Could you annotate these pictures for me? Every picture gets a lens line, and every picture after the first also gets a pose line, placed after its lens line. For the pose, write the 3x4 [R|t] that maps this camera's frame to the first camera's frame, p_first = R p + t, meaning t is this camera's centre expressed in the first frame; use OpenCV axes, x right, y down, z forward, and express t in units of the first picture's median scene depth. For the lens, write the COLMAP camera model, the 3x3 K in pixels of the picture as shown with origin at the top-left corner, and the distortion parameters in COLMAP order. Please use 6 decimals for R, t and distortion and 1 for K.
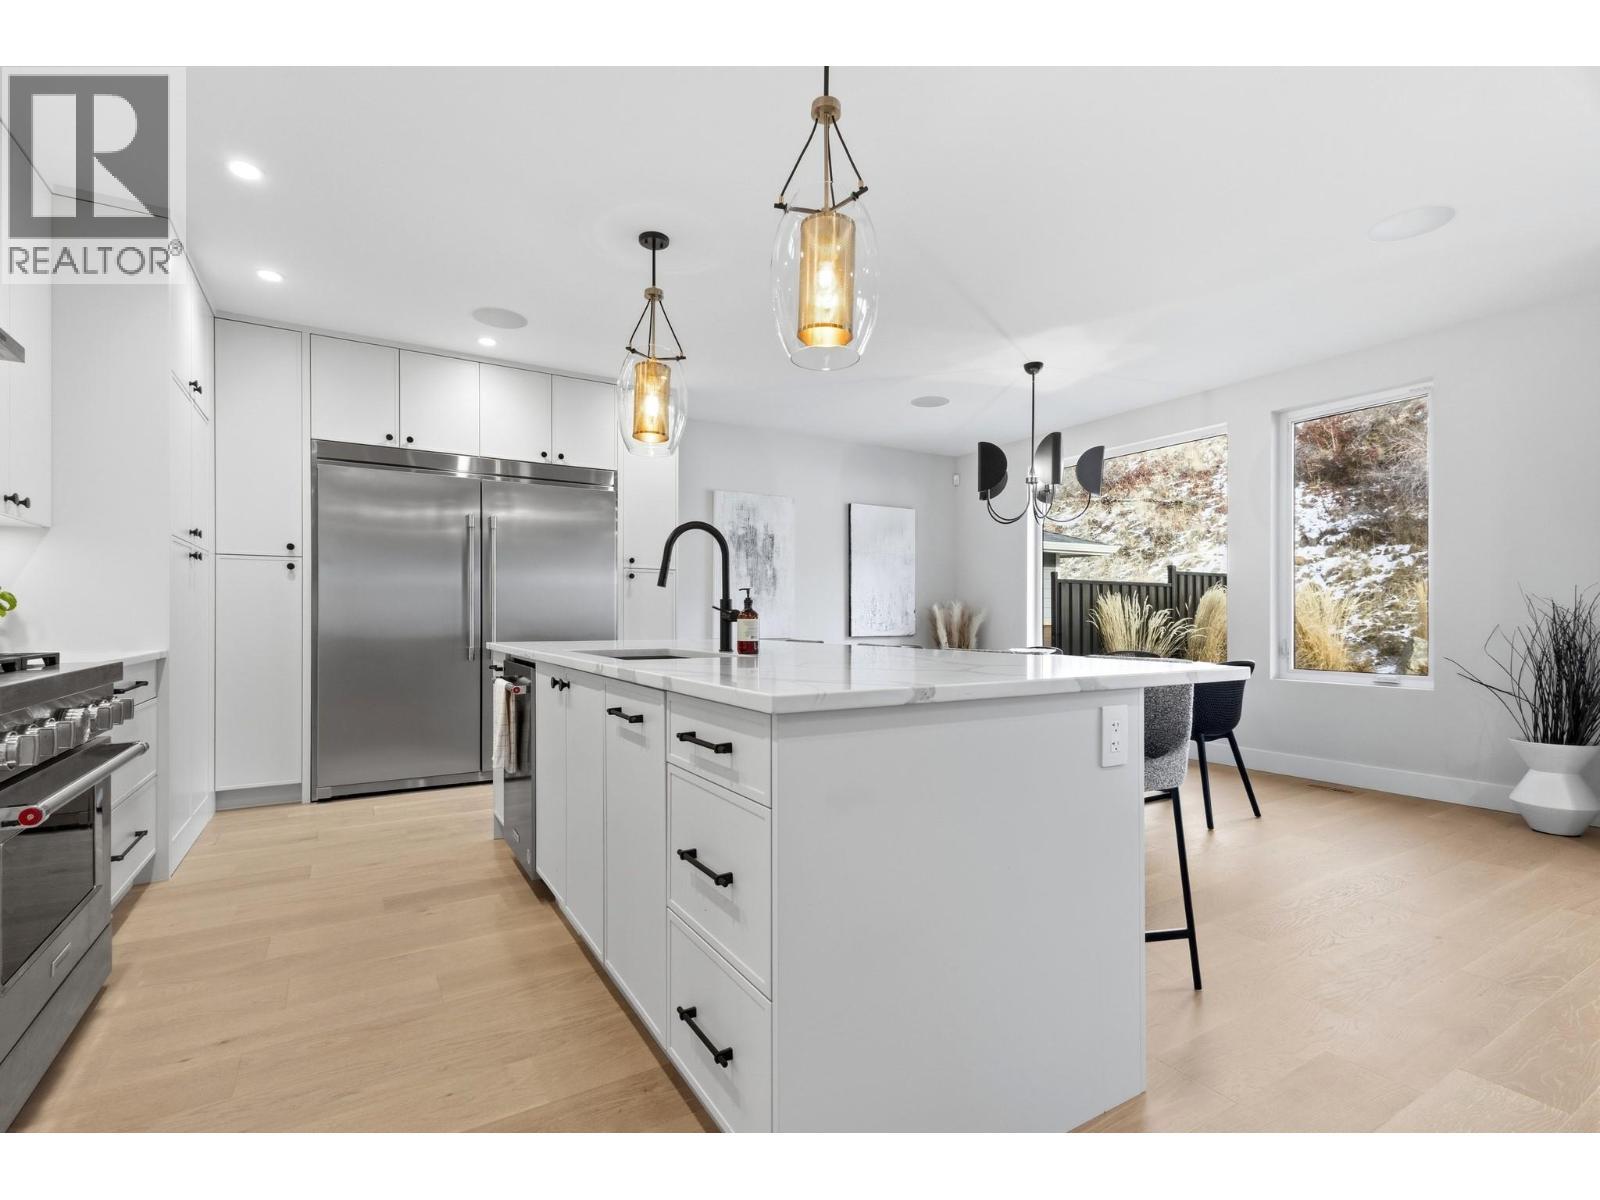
lens RADIAL K [[756.7, 0, 801.0], [0, 756.7, 609.1], [0, 0, 1]] dist [0.011142, -0.000244]
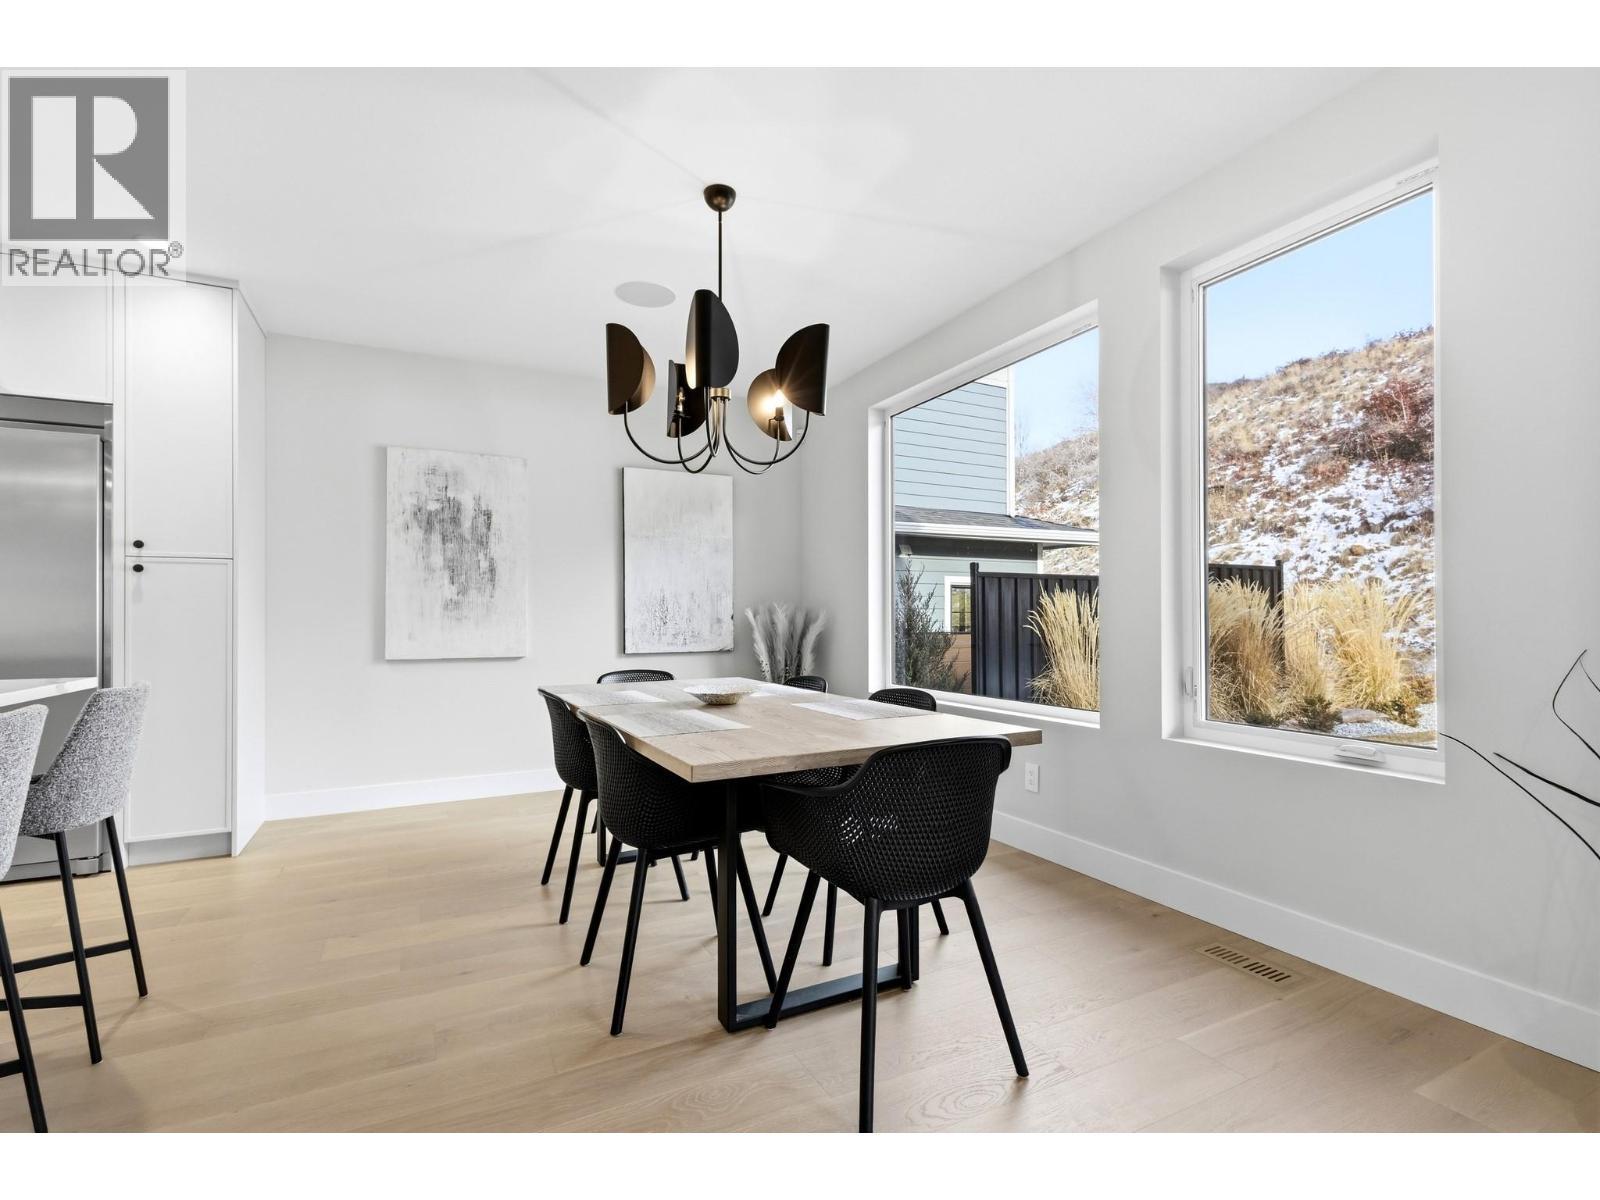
lens RADIAL K [[756.7, 0, 801.3], [0, 756.7, 604.9], [0, 0, 1]] dist [0.011142, -0.000244]
pose [[0.996958, -0.007384, -0.077590, 0.102543], [0.006832, 0.999949, -0.007385, -0.001178], [0.077640, 0.006832, 0.996958, 0.107946]]
